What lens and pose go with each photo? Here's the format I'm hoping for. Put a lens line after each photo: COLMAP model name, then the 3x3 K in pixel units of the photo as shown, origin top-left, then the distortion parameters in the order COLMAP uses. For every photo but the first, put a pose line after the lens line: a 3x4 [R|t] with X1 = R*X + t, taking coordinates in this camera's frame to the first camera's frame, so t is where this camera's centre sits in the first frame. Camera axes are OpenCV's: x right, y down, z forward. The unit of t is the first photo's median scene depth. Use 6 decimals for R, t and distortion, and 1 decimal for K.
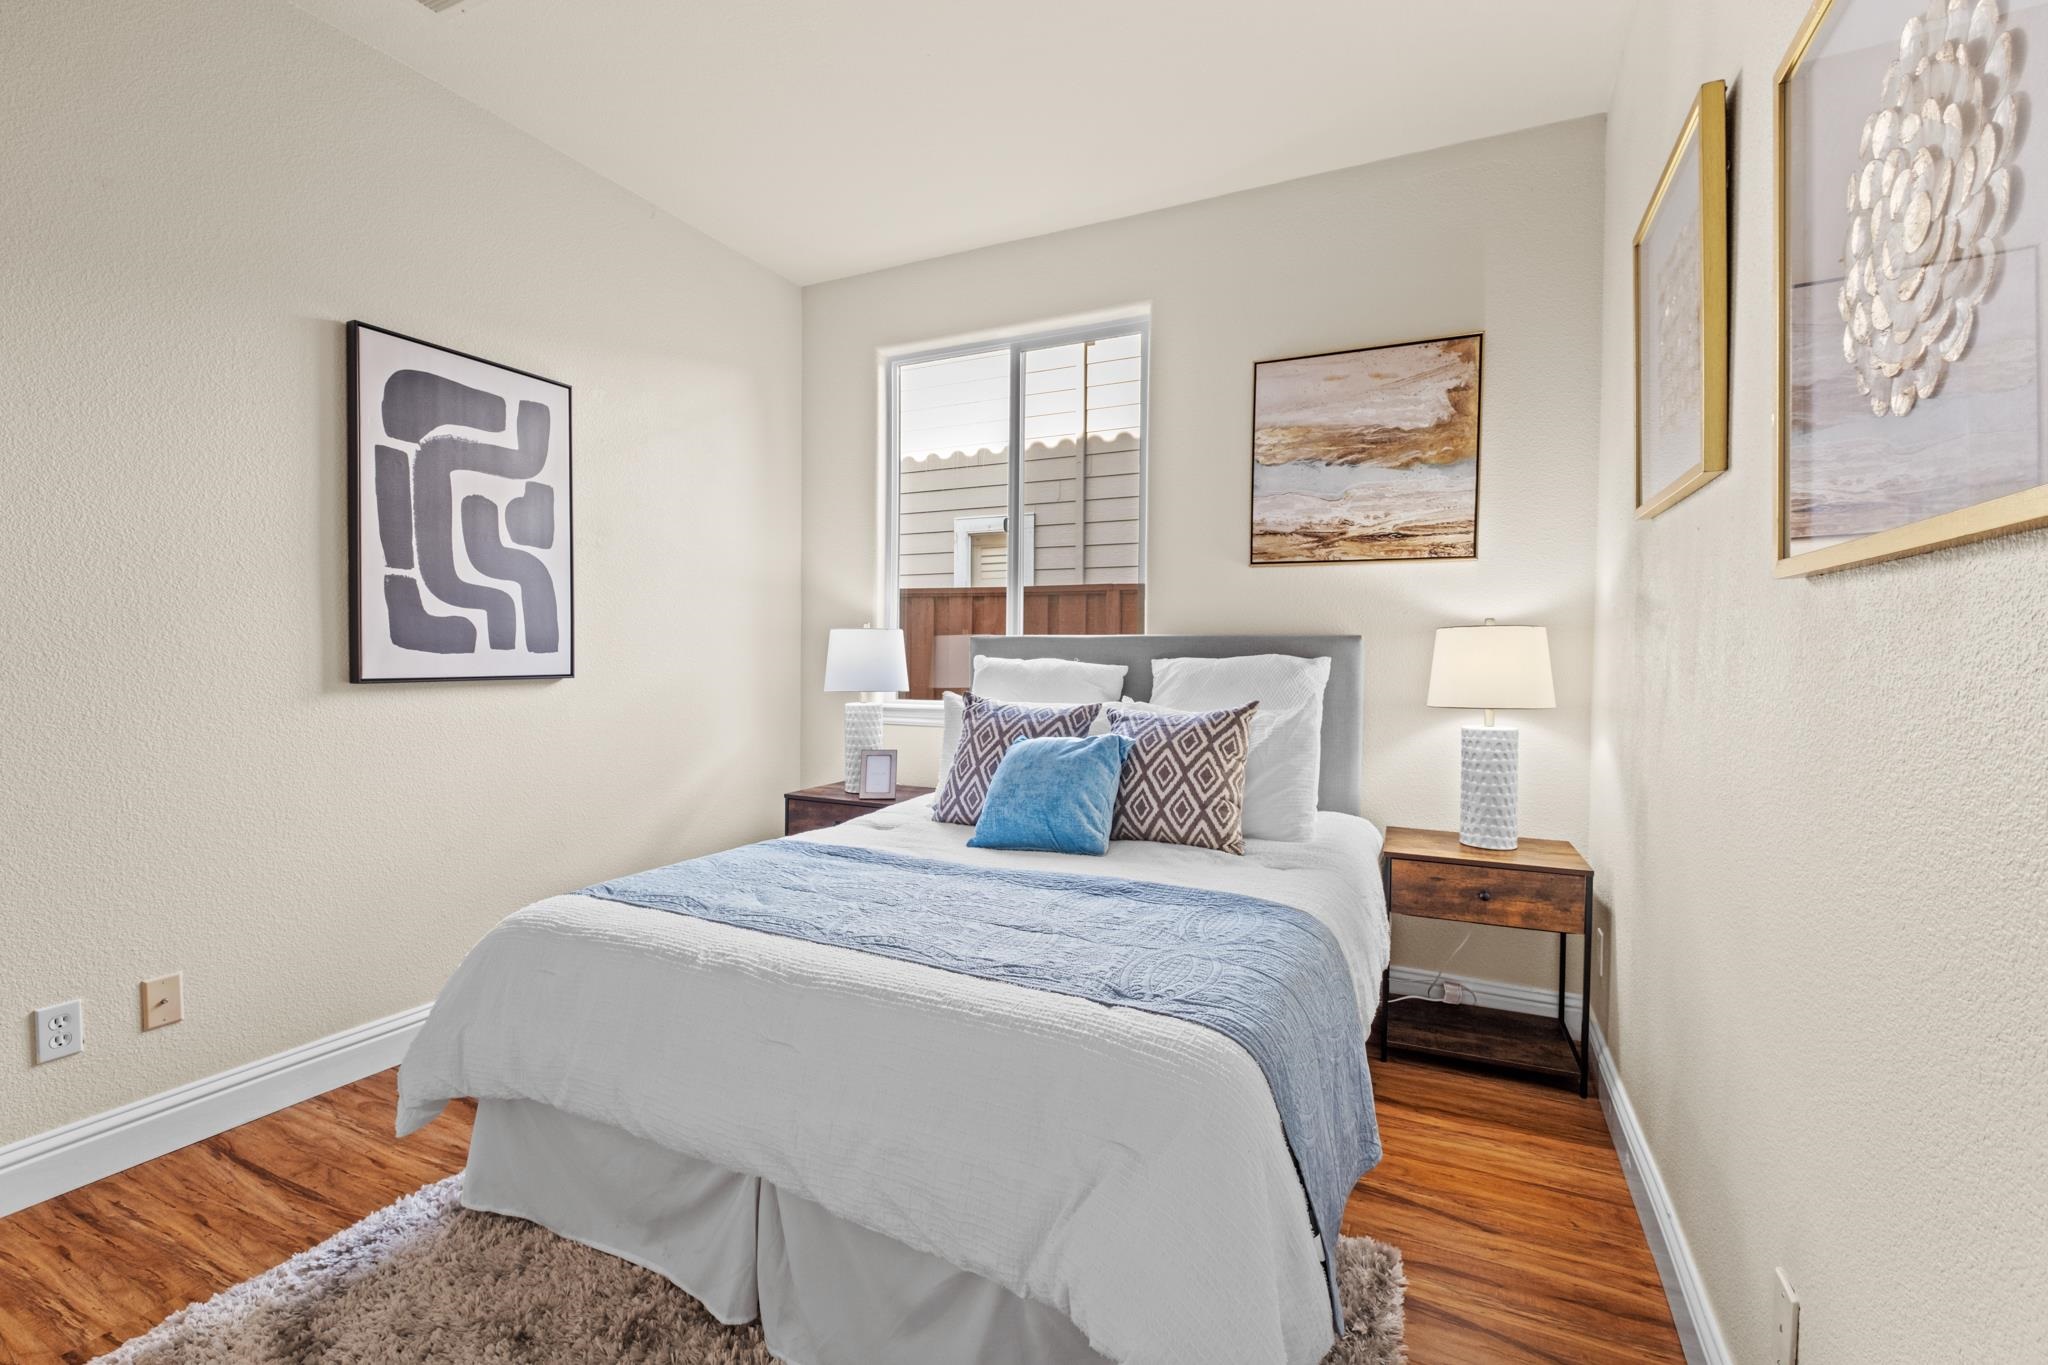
lens RADIAL K [[898.1, 0, 1020.3], [0, 898.1, 677.0], [0, 0, 1]] dist [0.000973, -0.000318]
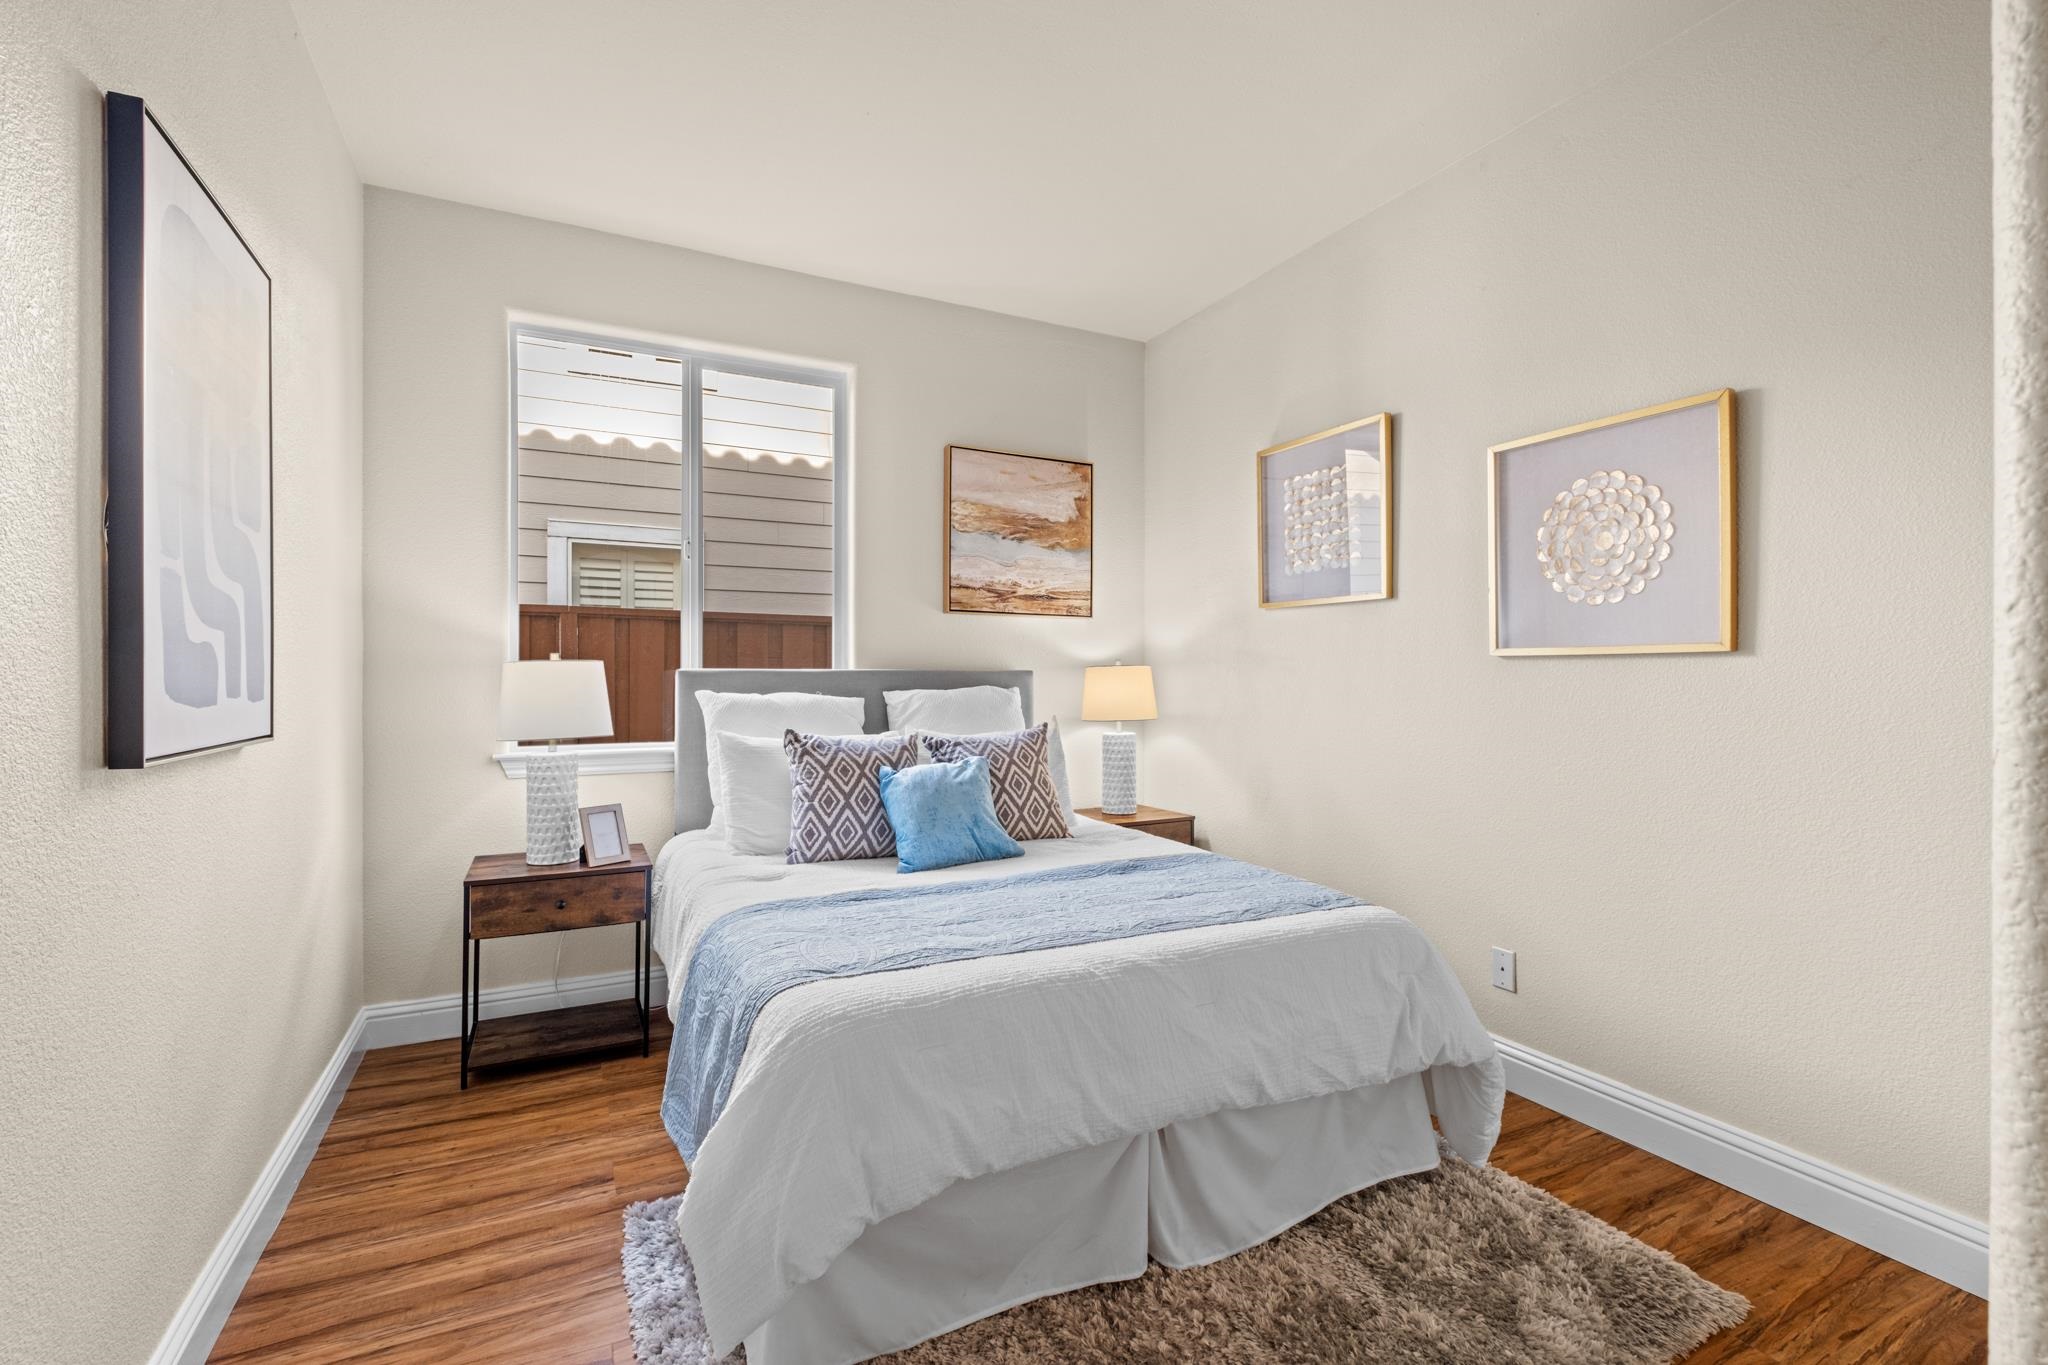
lens RADIAL K [[898.1, 0, 1020.3], [0, 898.1, 677.0], [0, 0, 1]] dist [0.000973, -0.000318]
pose [[0.600994, -0.004023, 0.799243, -0.687165], [0.029229, 0.999429, -0.016948, -0.015172], [-0.798719, 0.033547, 0.600769, 0.218040]]
